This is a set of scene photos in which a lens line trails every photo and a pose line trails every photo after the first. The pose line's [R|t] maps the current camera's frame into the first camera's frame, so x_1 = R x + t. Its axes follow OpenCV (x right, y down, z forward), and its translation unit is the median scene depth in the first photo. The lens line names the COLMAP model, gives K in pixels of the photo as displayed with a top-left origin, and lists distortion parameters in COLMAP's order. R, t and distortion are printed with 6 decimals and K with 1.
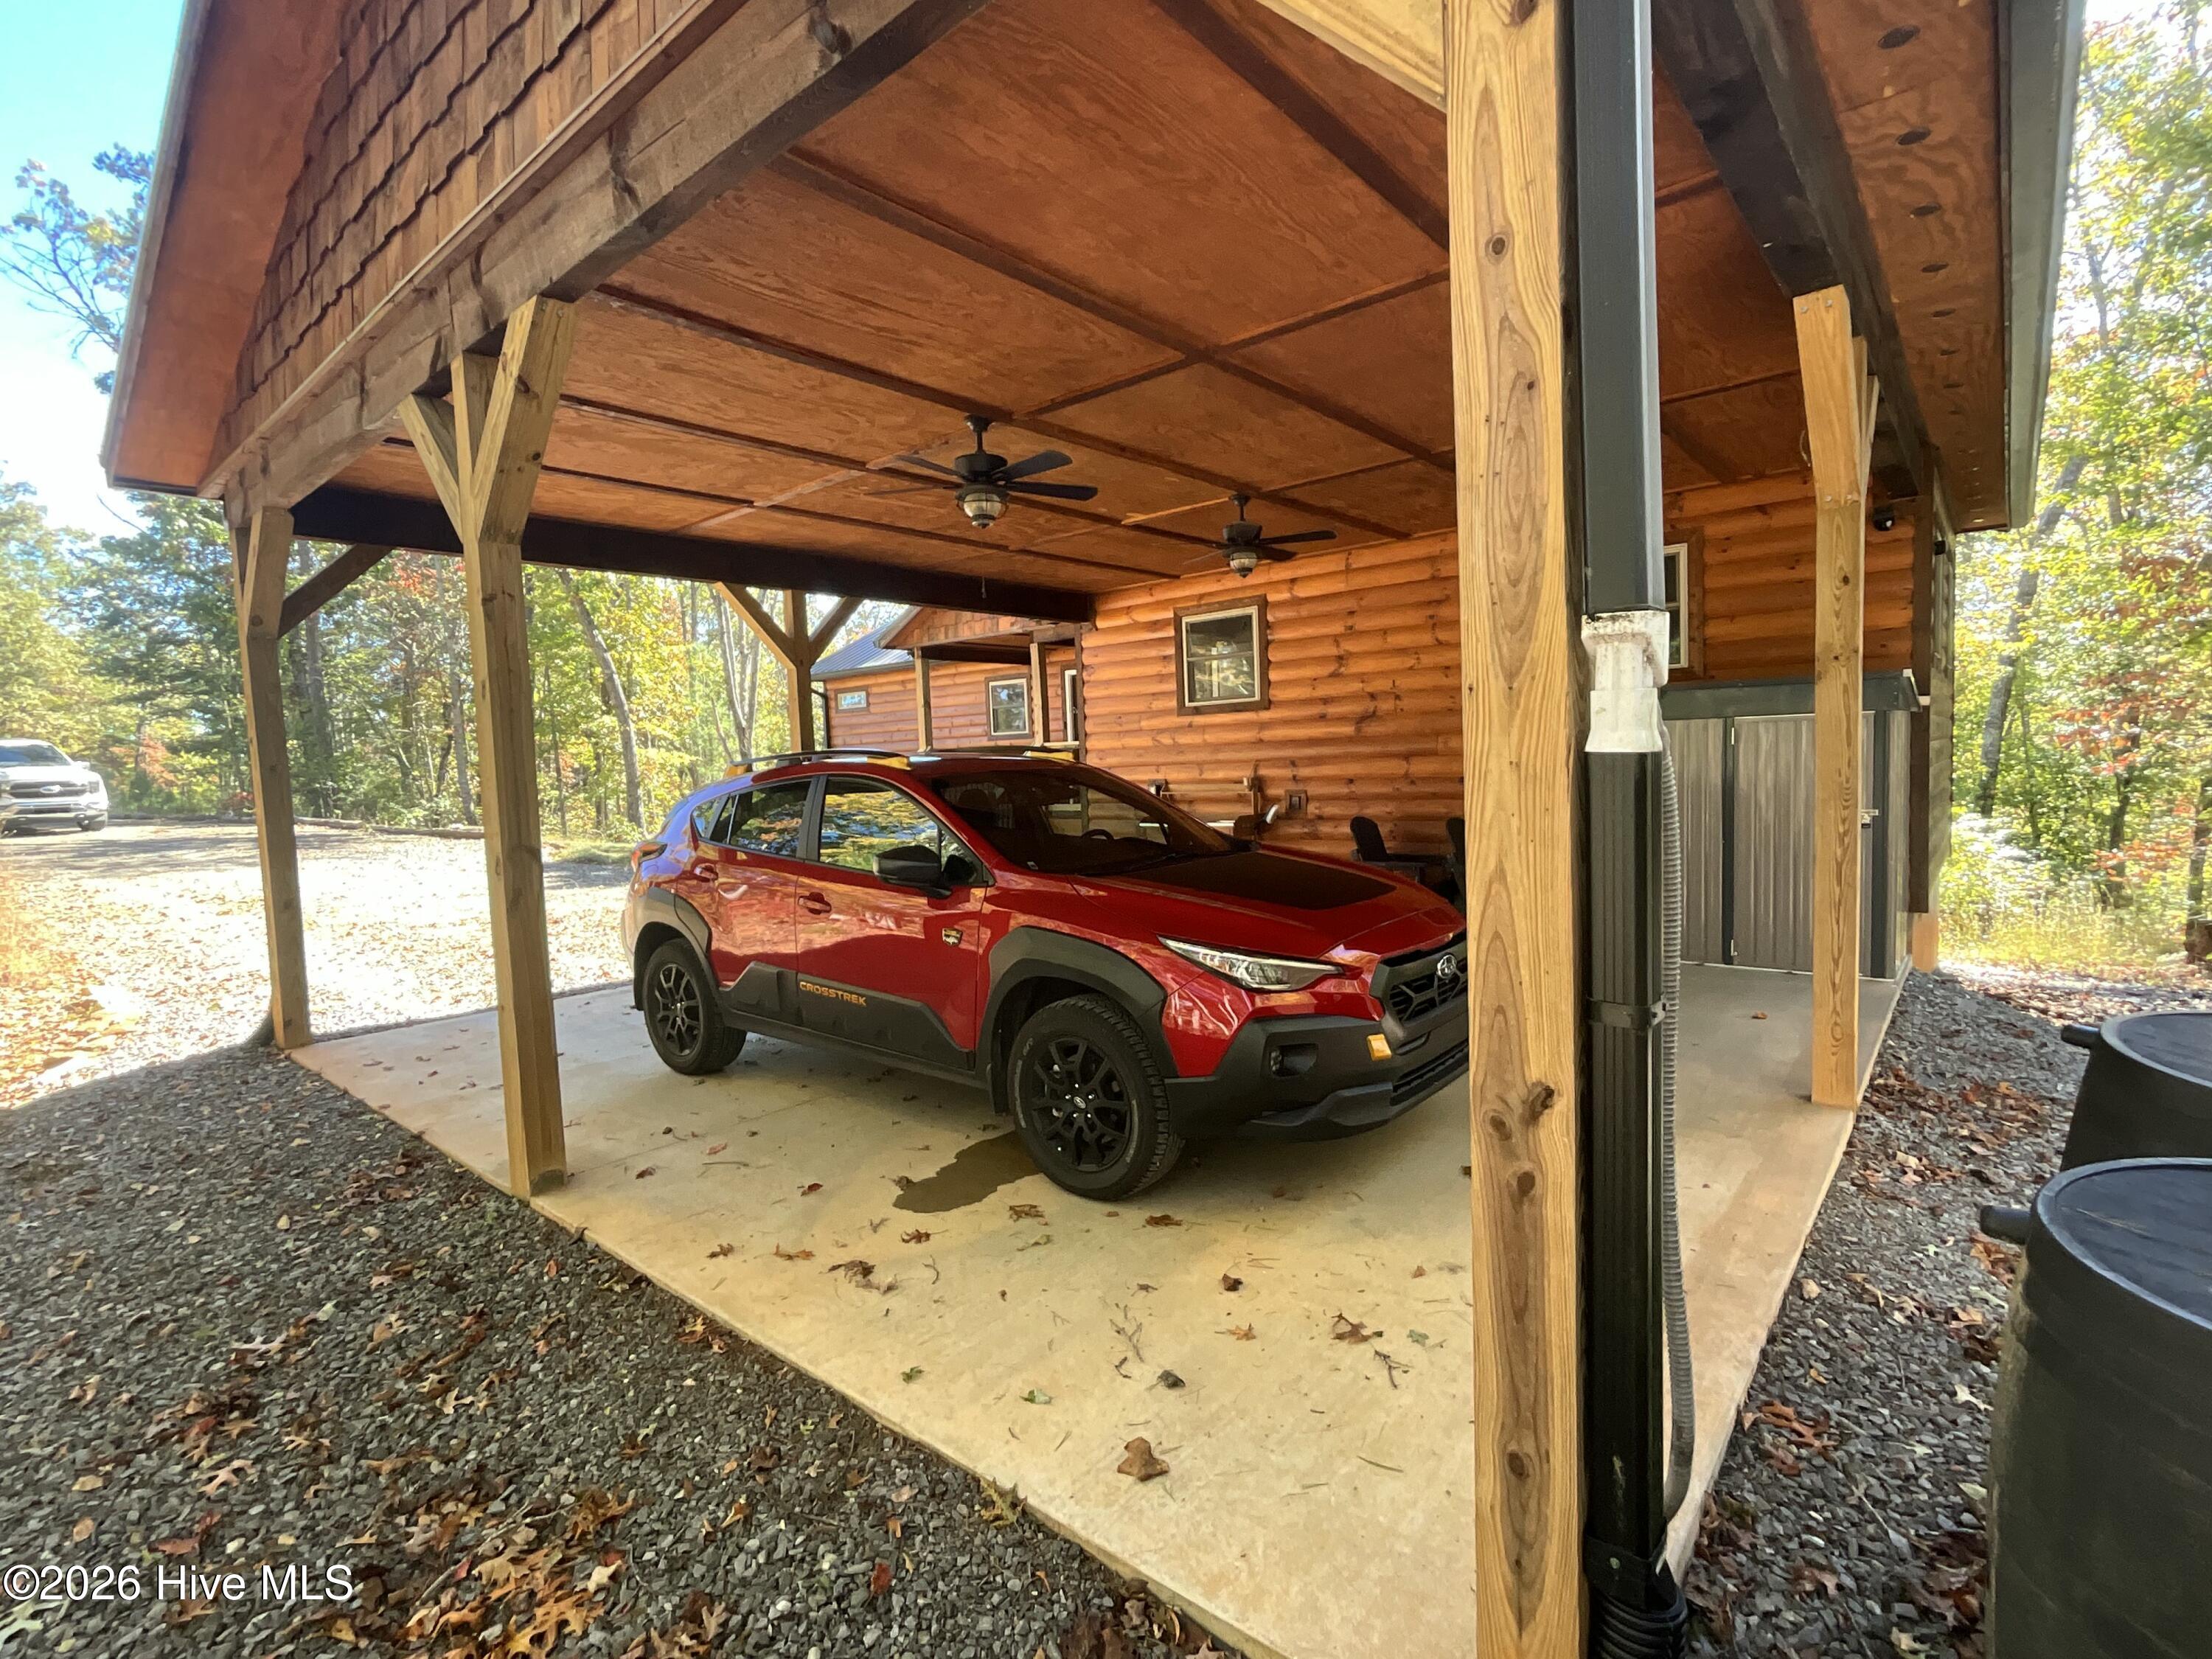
lens RADIAL K [[1052.8, 0, 1111.2], [0, 1052.8, 831.5], [0, 0, 1]] dist [-0.000580, 0.000021]
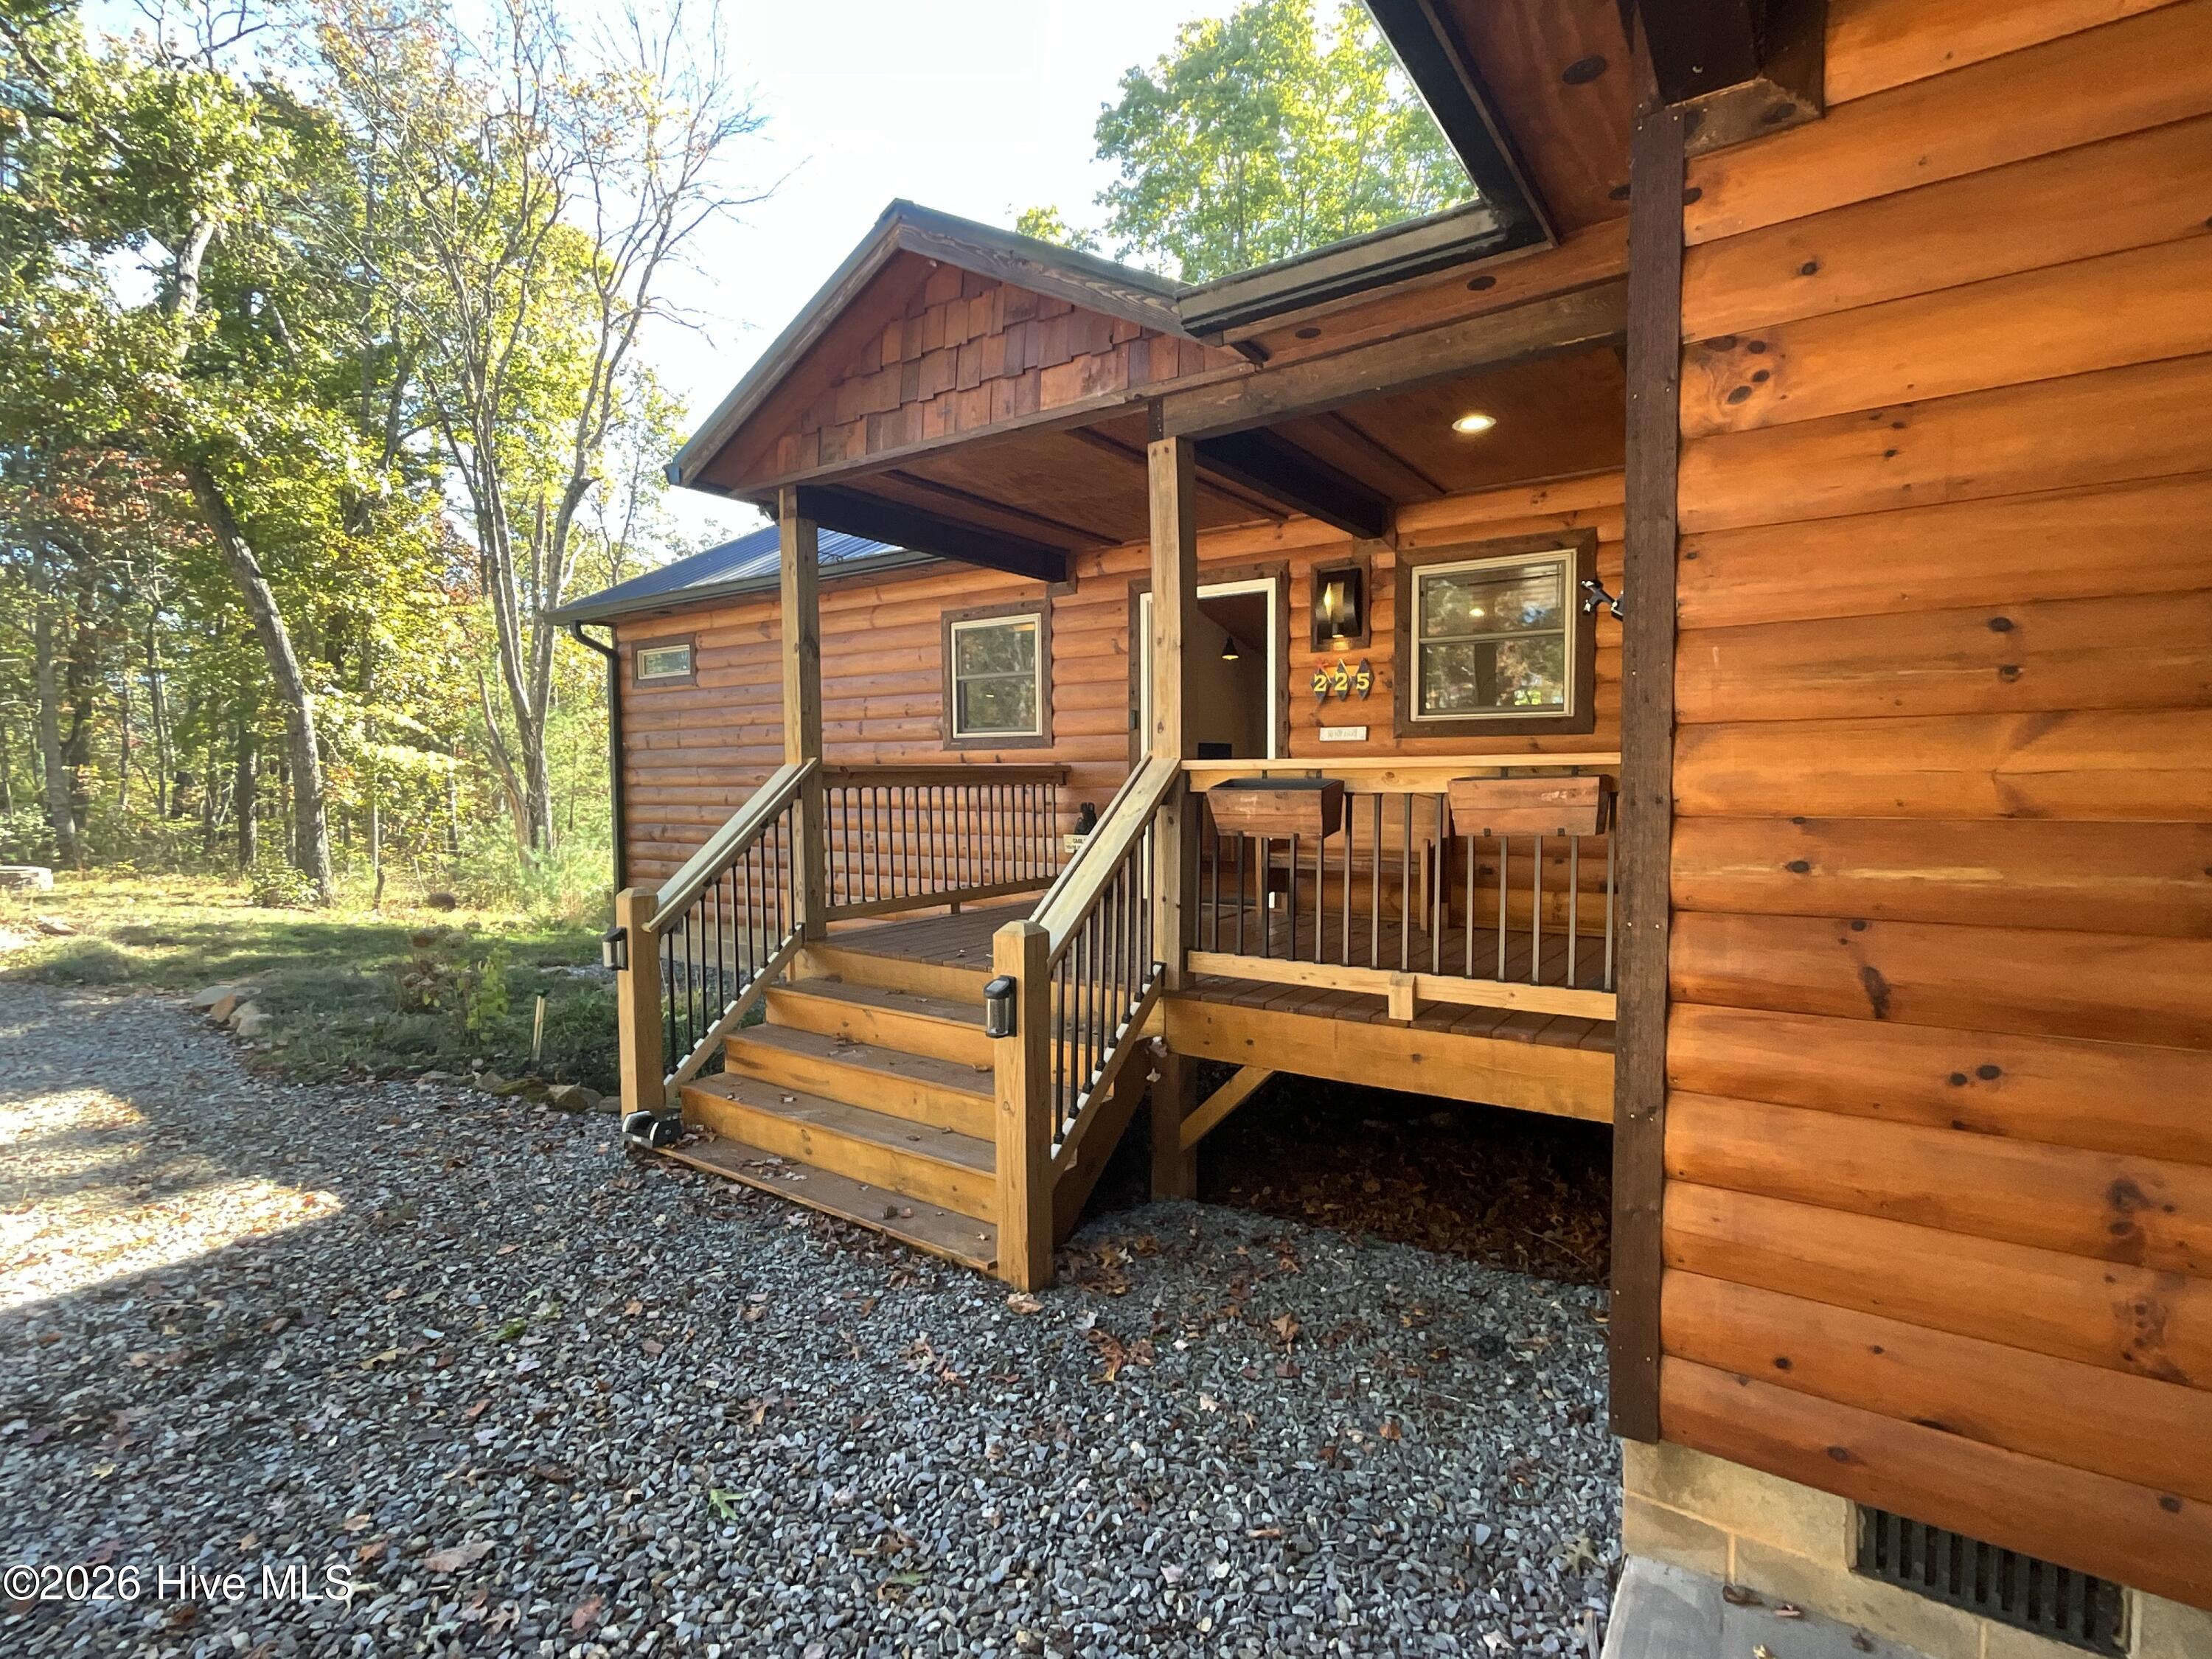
lens RADIAL K [[1052.8, 0, 1111.2], [0, 1052.8, 831.5], [0, 0, 1]] dist [-0.000580, 0.000021]
pose [[0.994928, 0.022792, 0.097975, -0.082620], [-0.021403, 0.999655, -0.015202, -0.041516], [-0.098288, 0.013028, 0.995073, 0.495961]]
